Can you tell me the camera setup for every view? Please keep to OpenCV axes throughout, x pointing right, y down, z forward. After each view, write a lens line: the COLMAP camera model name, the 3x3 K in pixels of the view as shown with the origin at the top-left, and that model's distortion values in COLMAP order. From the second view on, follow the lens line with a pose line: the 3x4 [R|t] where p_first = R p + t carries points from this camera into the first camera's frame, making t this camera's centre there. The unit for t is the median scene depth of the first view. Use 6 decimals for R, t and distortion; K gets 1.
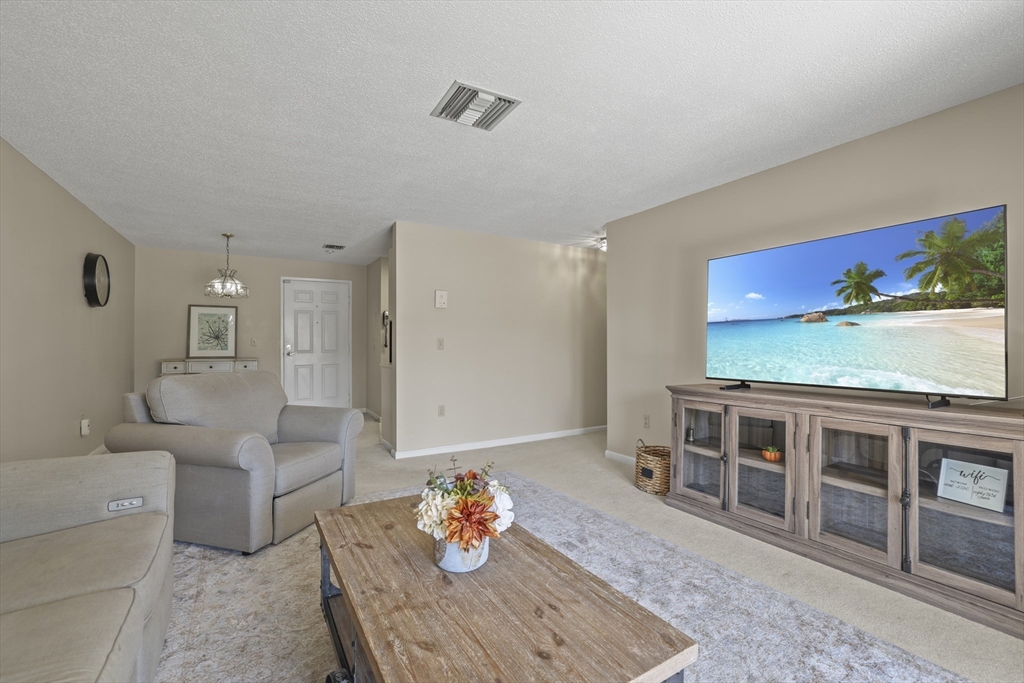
lens RADIAL K [[439.8, 0, 546.2], [0, 439.8, 333.9], [0, 0, 1]] dist [-0.040418, 0.010770]
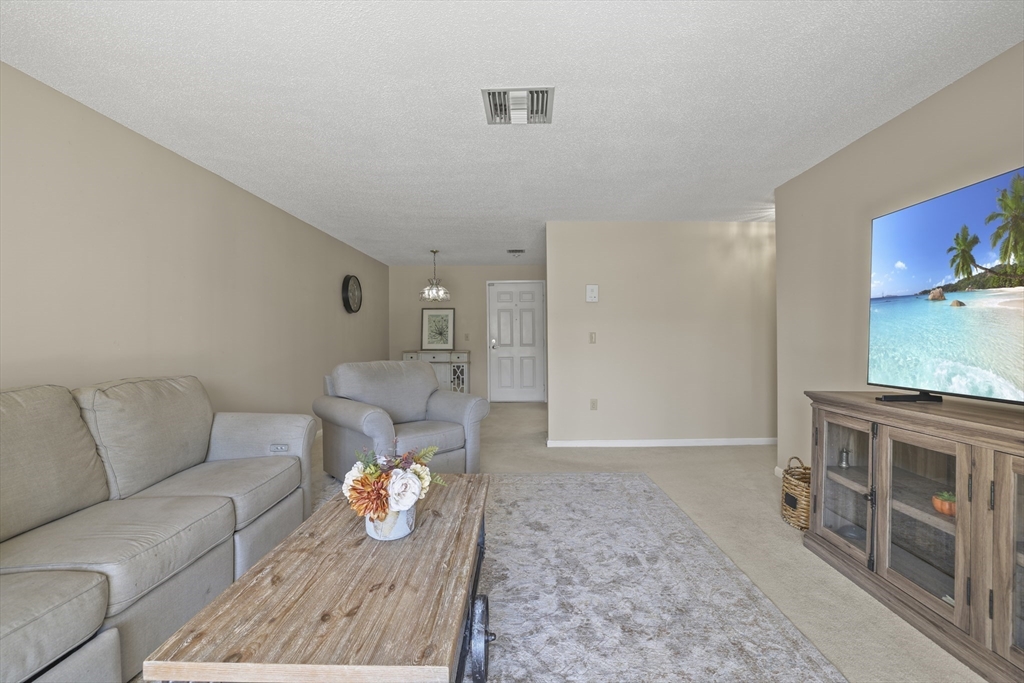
lens RADIAL K [[439.8, 0, 499.0], [0, 439.8, 332.8], [0, 0, 1]] dist [-0.040418, 0.010770]
pose [[0.841579, -0.010415, -0.540034, 0.247587], [0.016381, 0.999846, 0.006244, 0.002784], [0.539886, -0.014101, 0.841620, 0.080348]]
